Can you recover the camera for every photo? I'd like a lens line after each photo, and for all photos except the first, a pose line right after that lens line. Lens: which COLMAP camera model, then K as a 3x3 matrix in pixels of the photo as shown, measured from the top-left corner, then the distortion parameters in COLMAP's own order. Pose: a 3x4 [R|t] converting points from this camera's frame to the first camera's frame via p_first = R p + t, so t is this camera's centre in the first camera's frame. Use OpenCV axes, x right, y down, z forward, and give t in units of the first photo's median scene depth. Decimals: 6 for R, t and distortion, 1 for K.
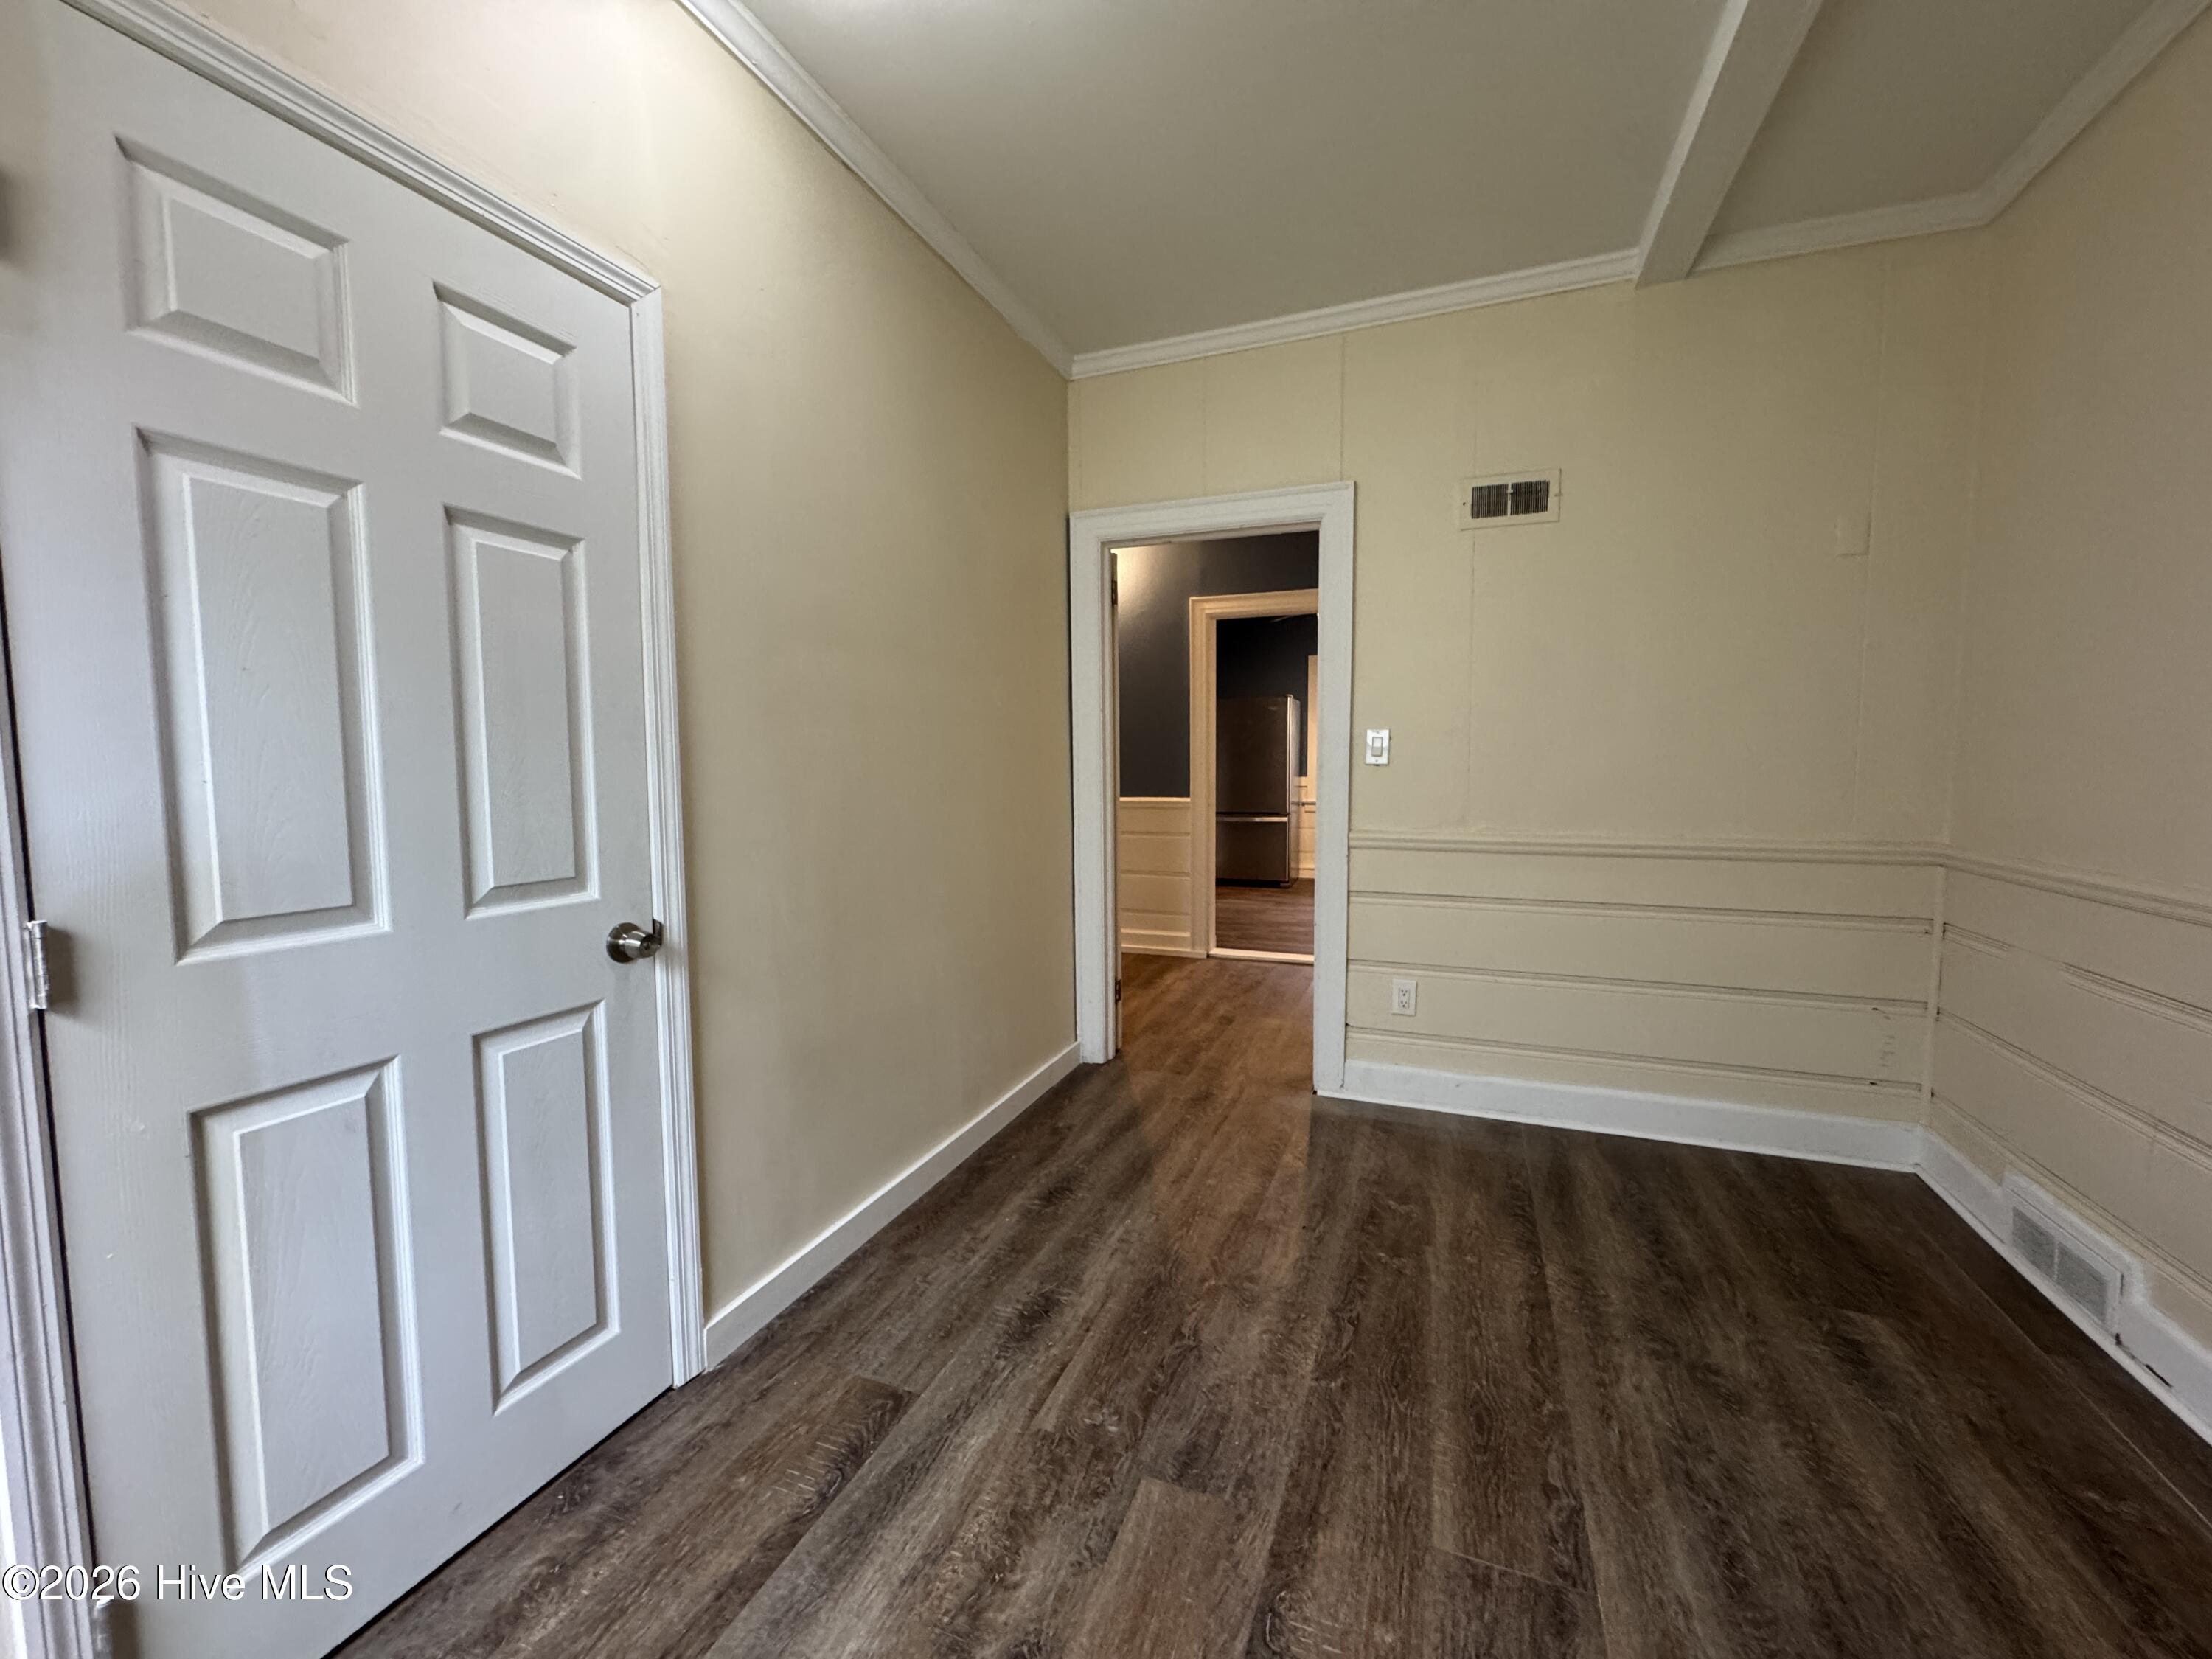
lens RADIAL K [[881.0, 0, 1106.6], [0, 881.0, 830.9], [0, 0, 1]] dist [-0.001309, -0.000286]
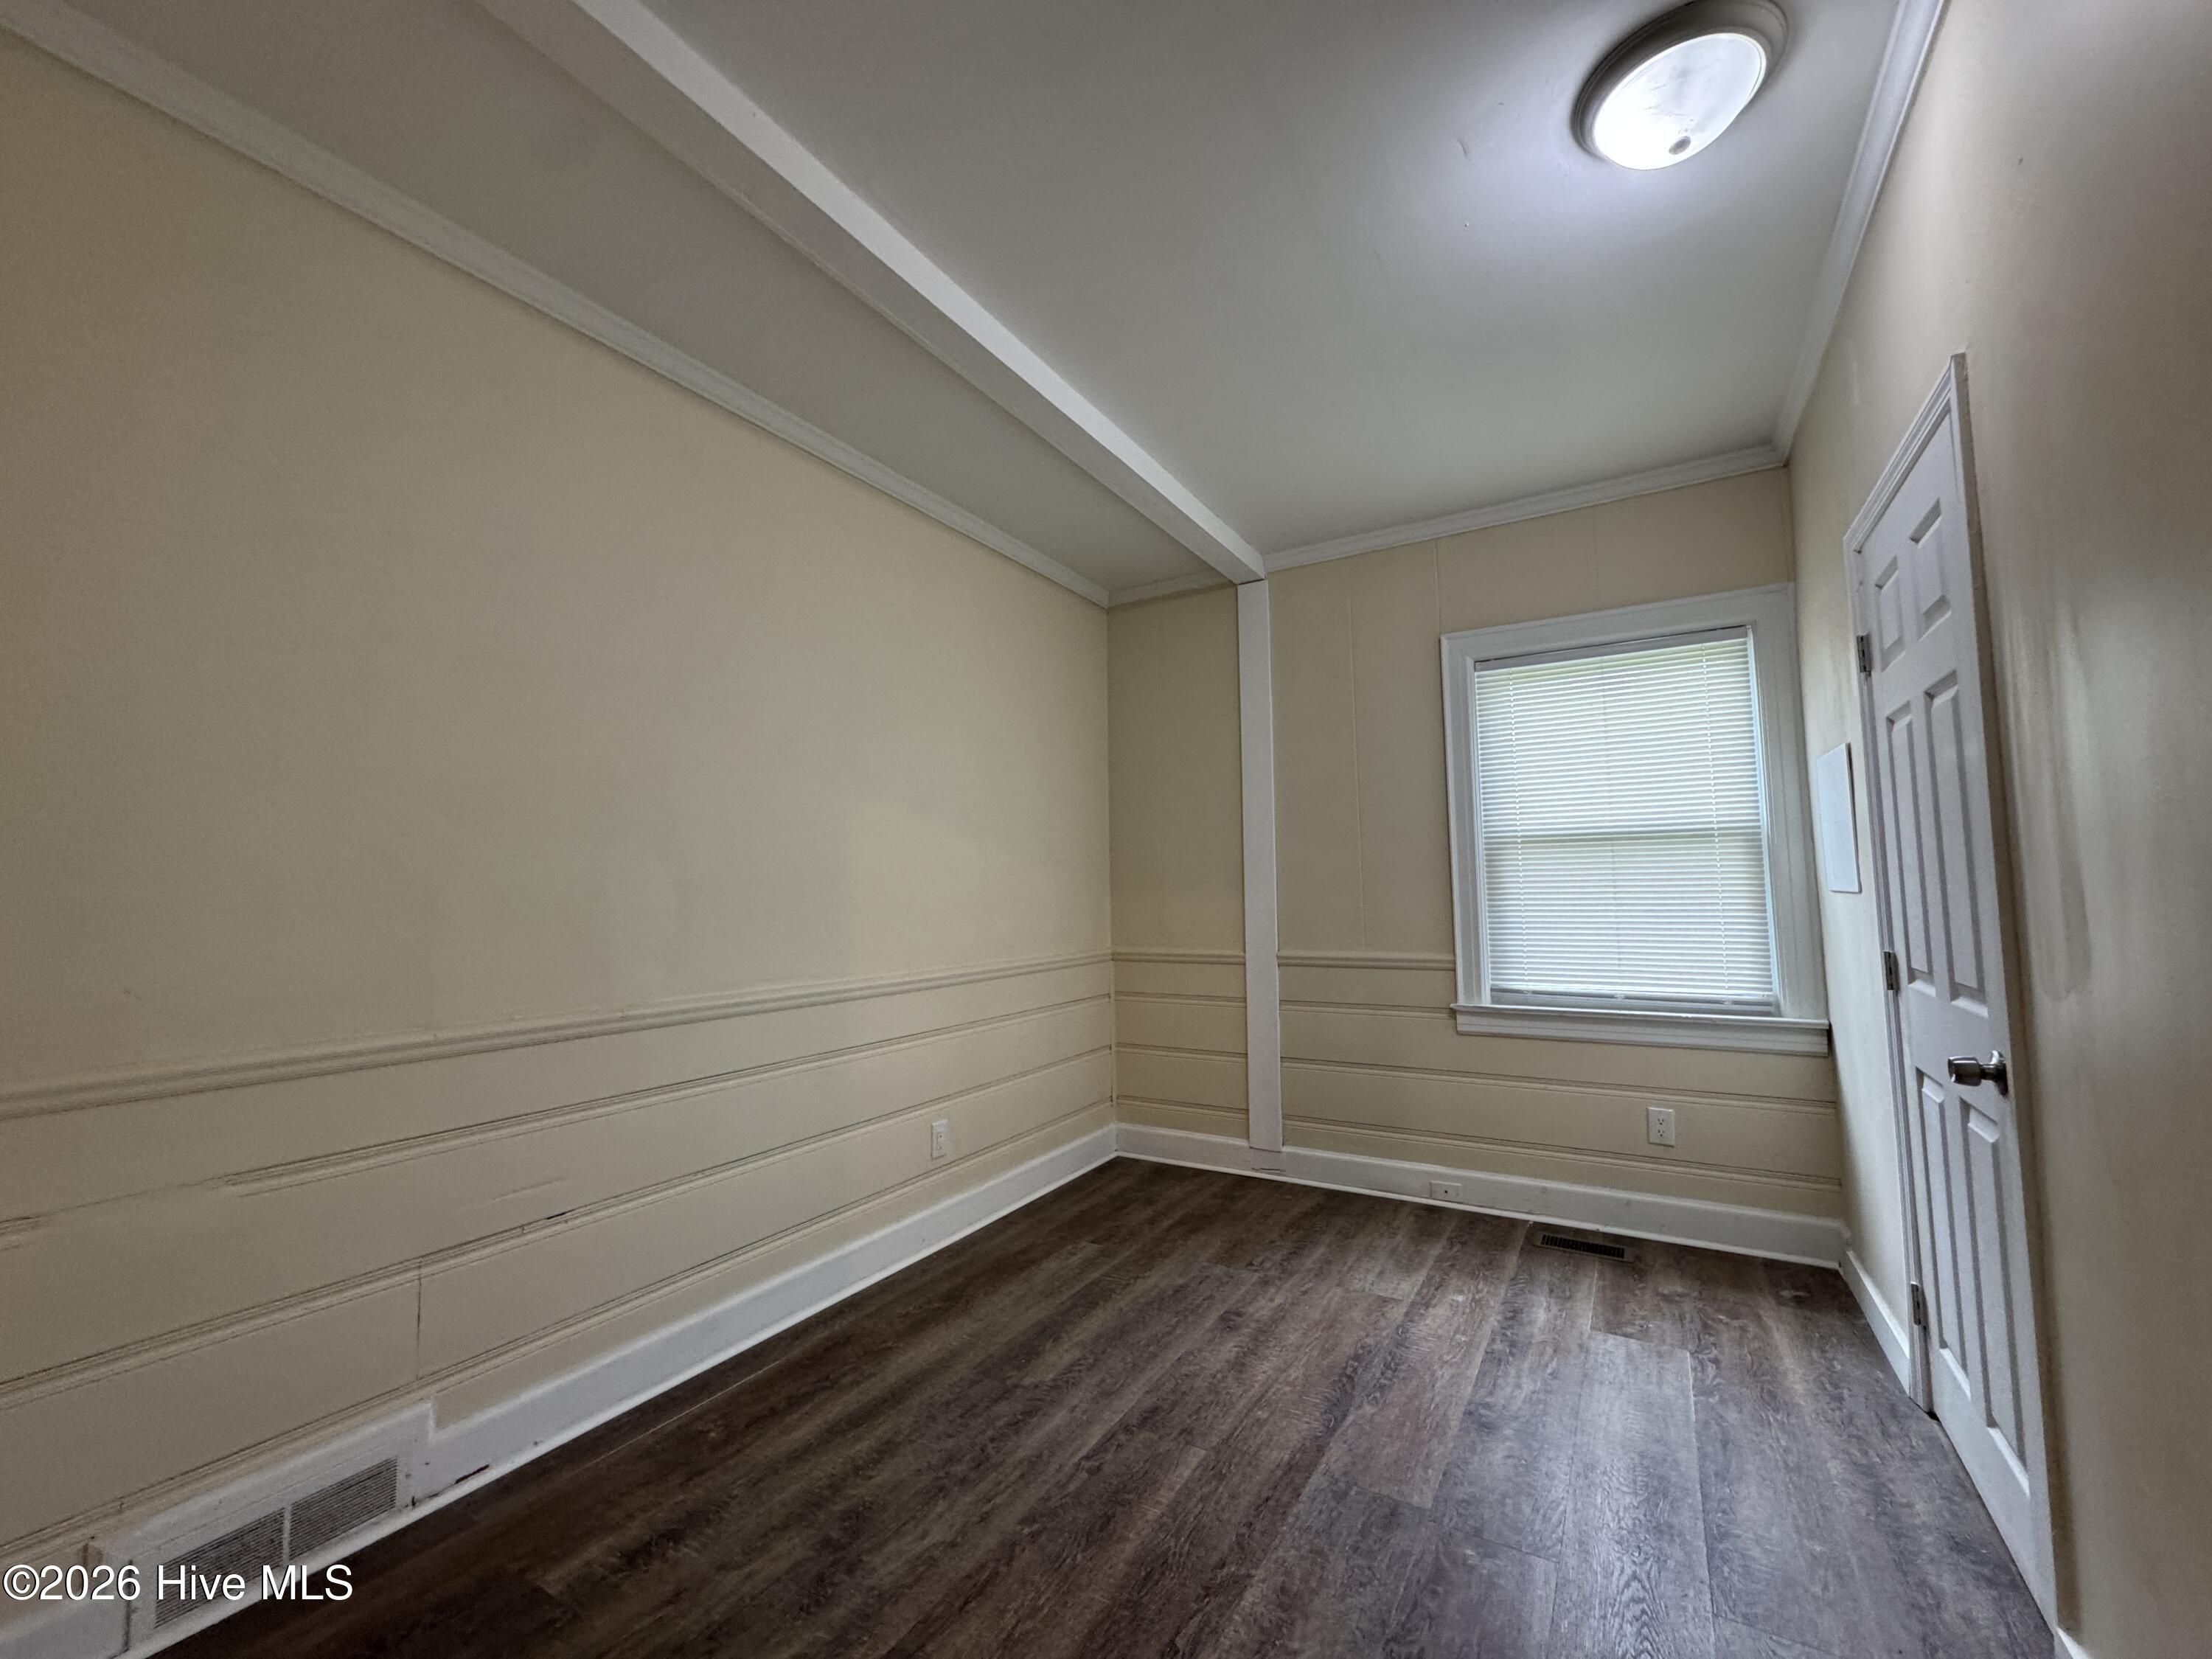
lens RADIAL K [[884.9, 0, 1106.0], [0, 884.9, 829.5], [0, 0, 1]] dist [-0.001540, -0.000102]
pose [[-0.985888, 0.033044, 0.164113, 0.225796], [0.034142, 0.999410, 0.003872, -0.168690], [-0.163888, 0.009420, -0.986434, 2.072071]]
